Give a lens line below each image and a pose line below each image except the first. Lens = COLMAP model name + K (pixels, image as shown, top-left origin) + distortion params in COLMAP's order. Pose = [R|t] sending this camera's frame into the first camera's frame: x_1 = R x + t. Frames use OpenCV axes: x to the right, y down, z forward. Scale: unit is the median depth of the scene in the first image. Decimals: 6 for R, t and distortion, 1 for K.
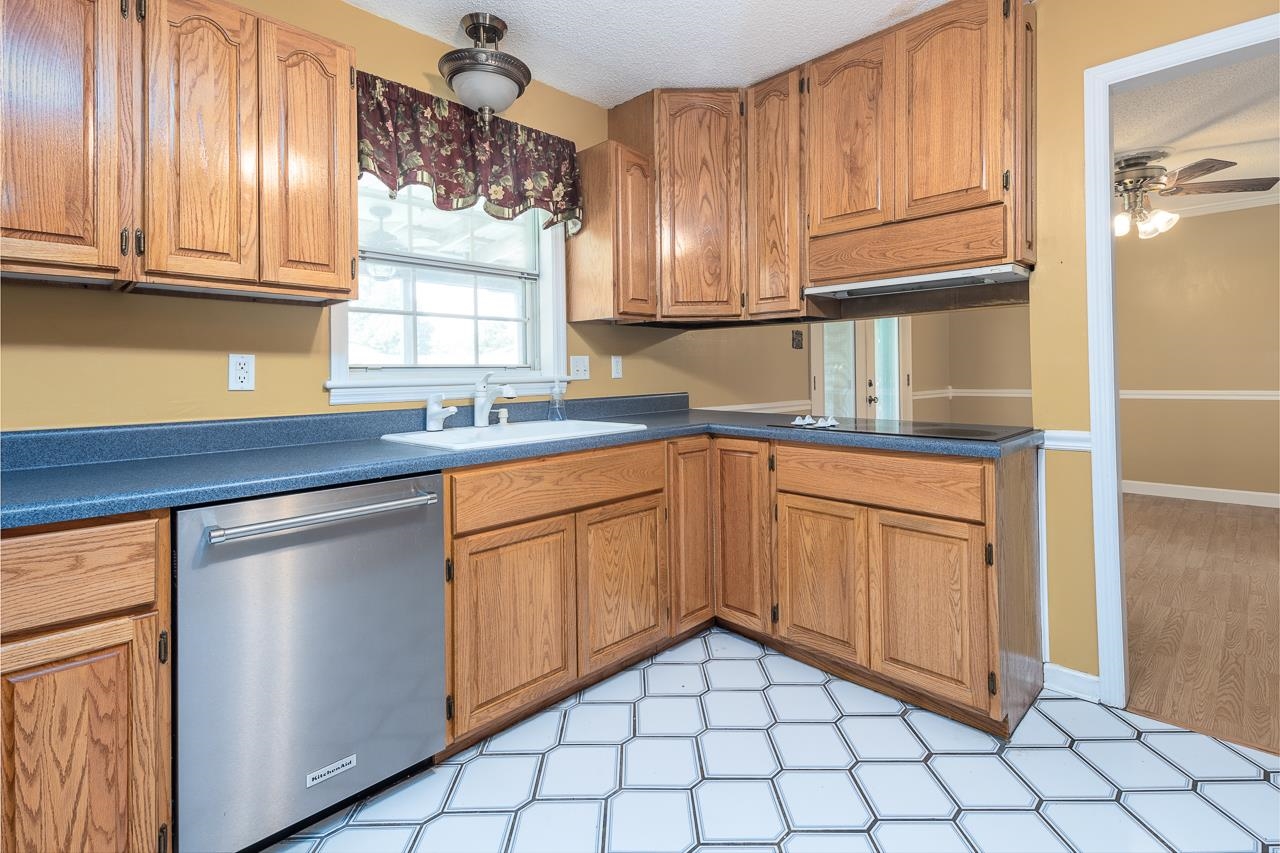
lens RADIAL K [[605.6, 0, 635.1], [0, 605.6, 375.2], [0, 0, 1]] dist [0.050939, -0.020444]
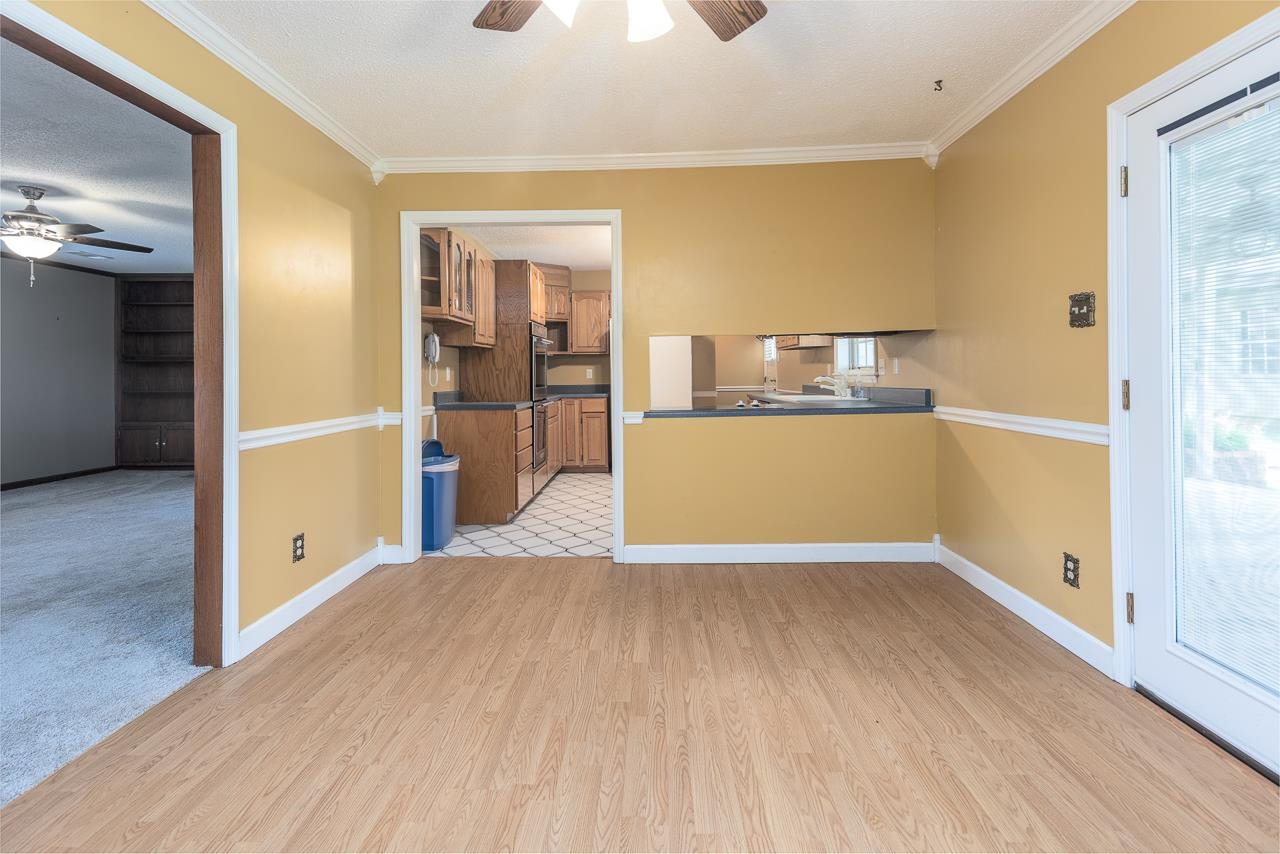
lens RADIAL K [[605.6, 0, 635.1], [0, 605.6, 375.7], [0, 0, 1]] dist [0.050939, -0.020444]
pose [[-0.731570, 0.024477, -0.681327, 1.772248], [0.022242, 0.999680, 0.012032, -0.029029], [0.681403, -0.006352, -0.731881, 2.154216]]
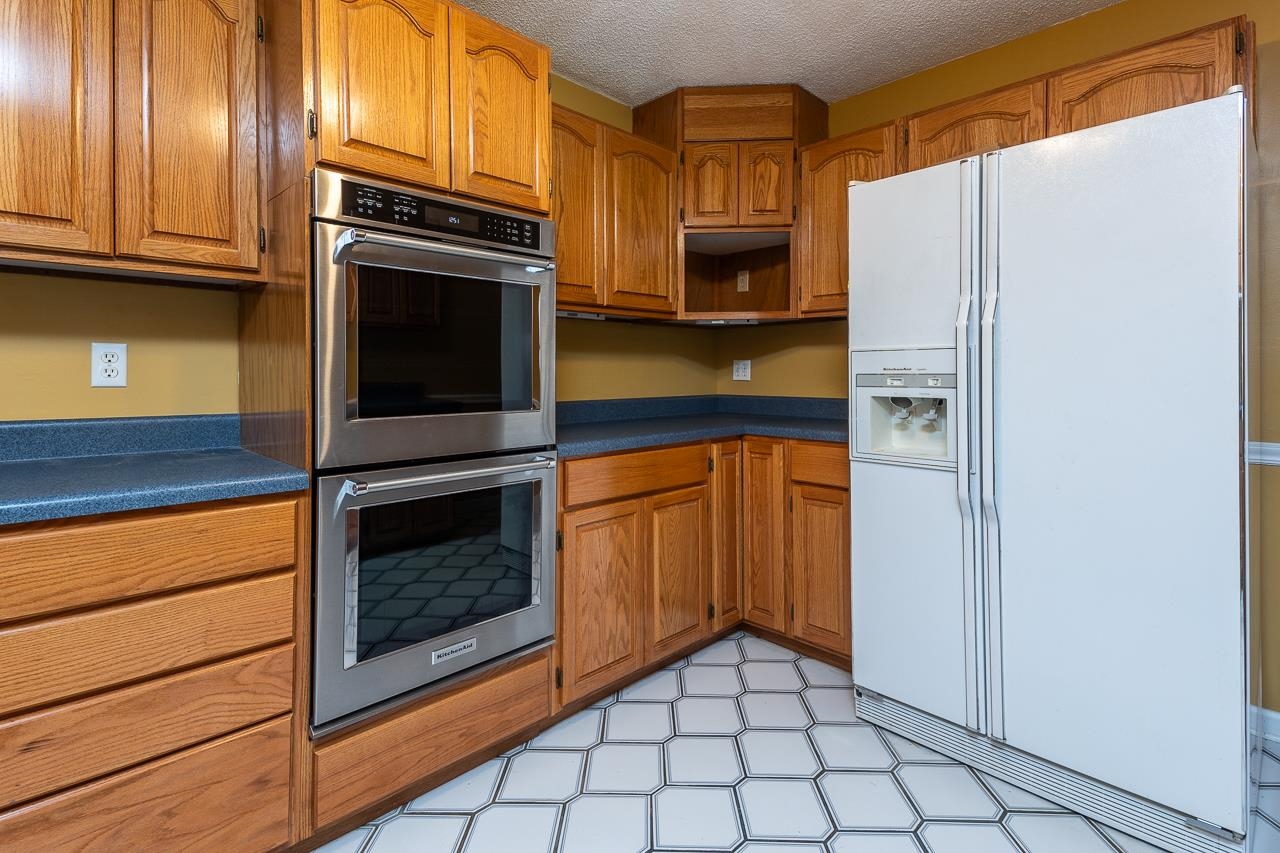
lens RADIAL K [[623.3, 0, 631.7], [0, 623.3, 378.6], [0, 0, 1]] dist [0.050906, -0.000206]
pose [[-0.999934, 0.008446, 0.007789, 0.165537], [0.008481, 0.999954, 0.004449, -0.000626], [-0.007752, 0.004515, -0.999960, 0.837040]]
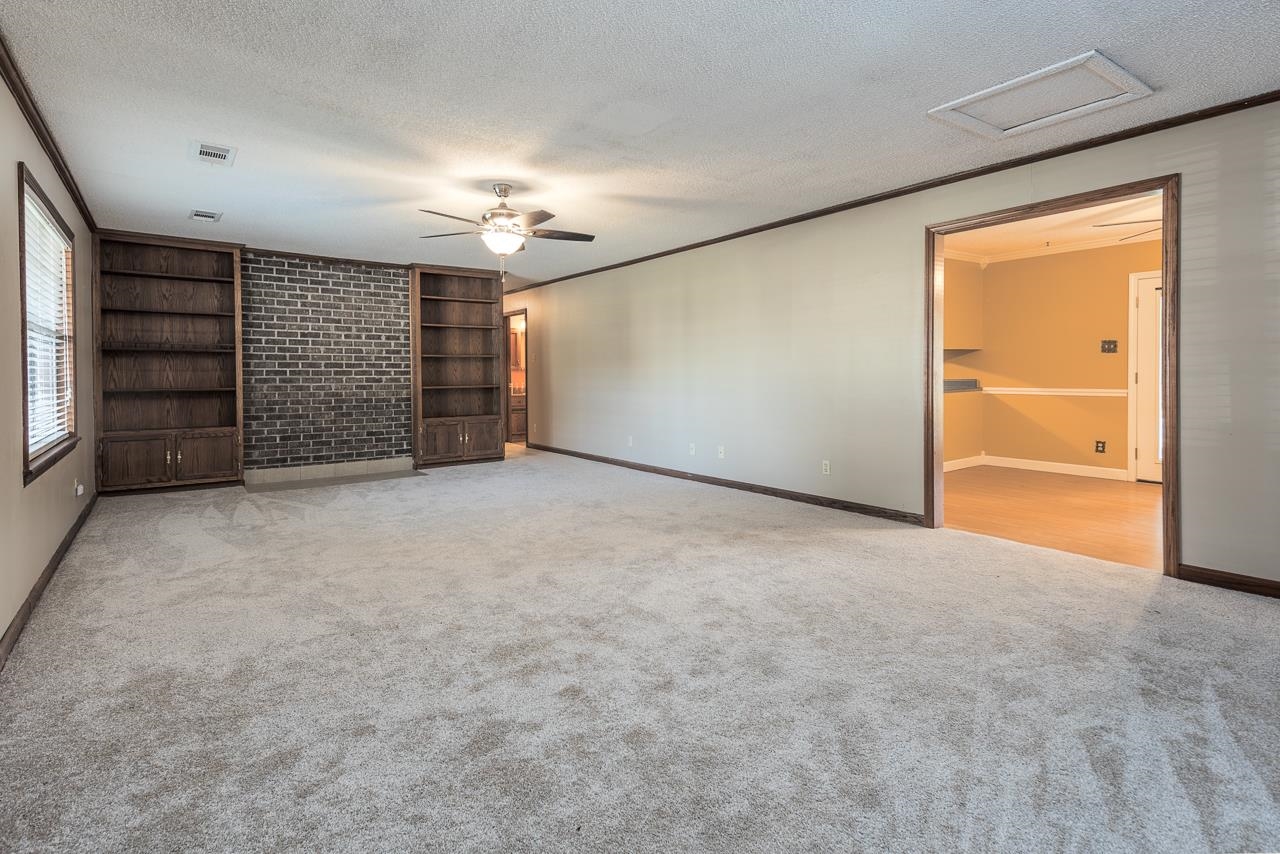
lens RADIAL K [[623.3, 0, 631.7], [0, 623.3, 379.1], [0, 0, 1]] dist [0.050906, -0.000206]
pose [[-0.167495, 0.023104, -0.985602, 3.669114], [0.008517, 0.999722, 0.021987, -0.045500], [0.985836, -0.004711, -0.167645, 0.289827]]
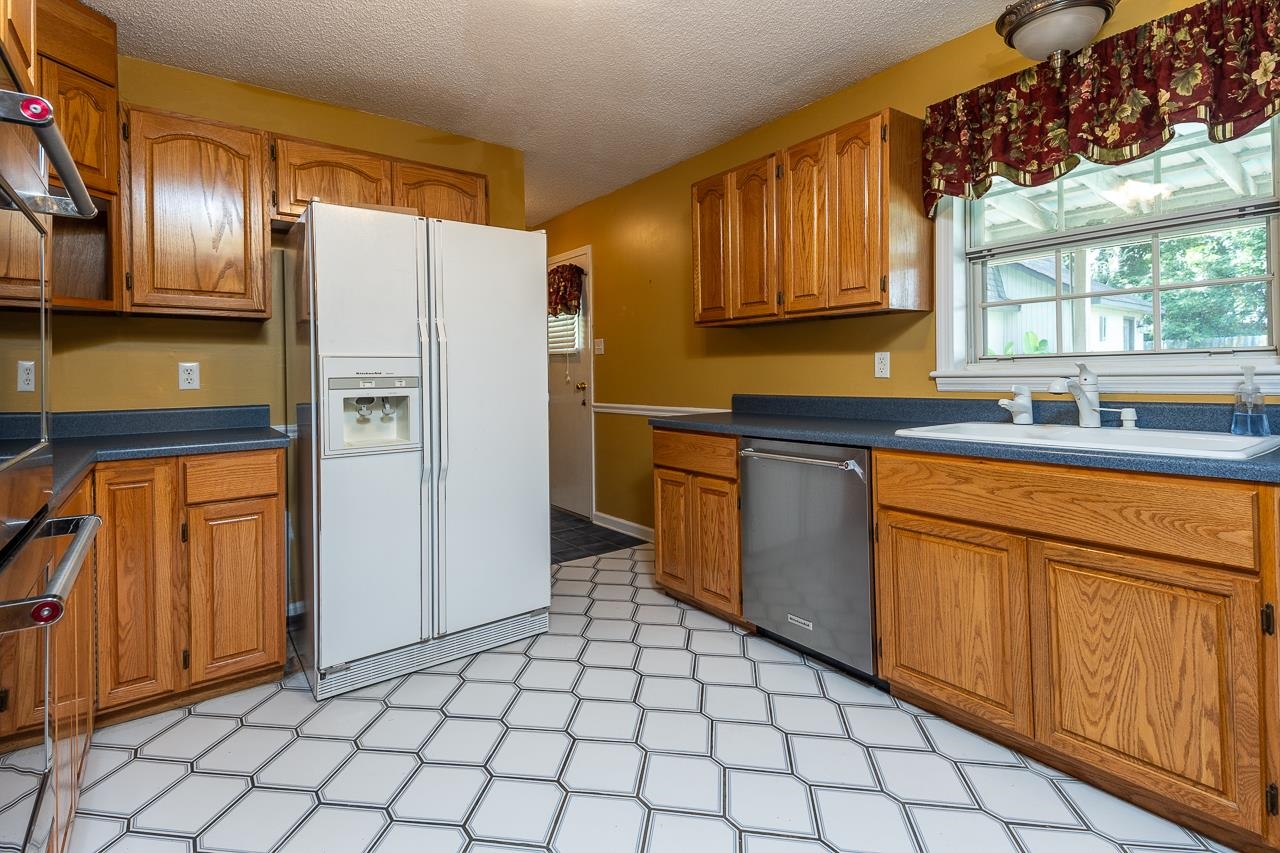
lens RADIAL K [[605.6, 0, 635.1], [0, 605.6, 375.2], [0, 0, 1]] dist [0.050939, -0.020444]
pose [[-0.140467, 0.018646, -0.989910, 0.714278], [0.017712, 0.999710, 0.016317, -0.011877], [0.989927, -0.015242, -0.140756, 0.539130]]
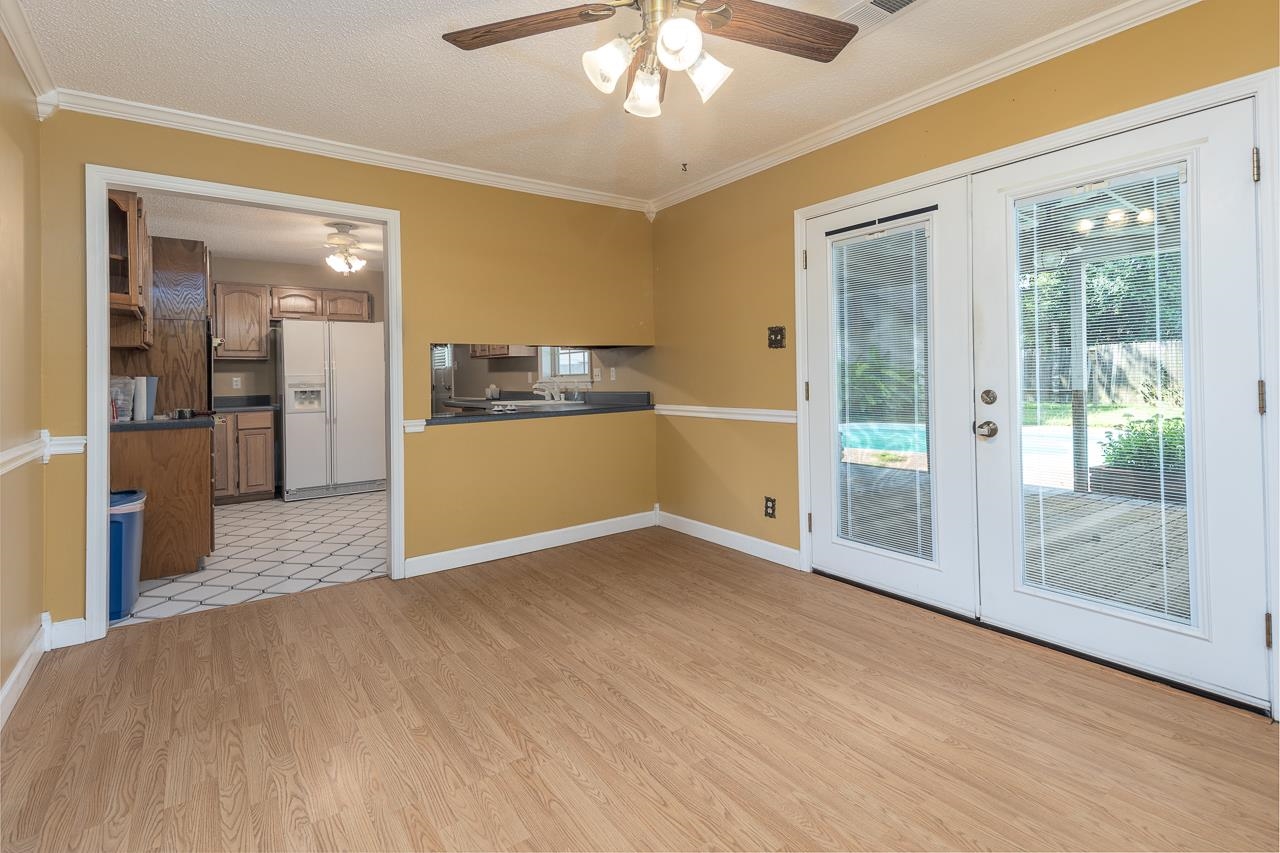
lens RADIAL K [[605.6, 0, 635.1], [0, 605.6, 375.2], [0, 0, 1]] dist [0.050939, -0.020444]
pose [[-0.170104, 0.014554, -0.985319, 2.136204], [0.020073, 0.999735, 0.011302, -0.036731], [0.985222, -0.017856, -0.170351, 1.808350]]
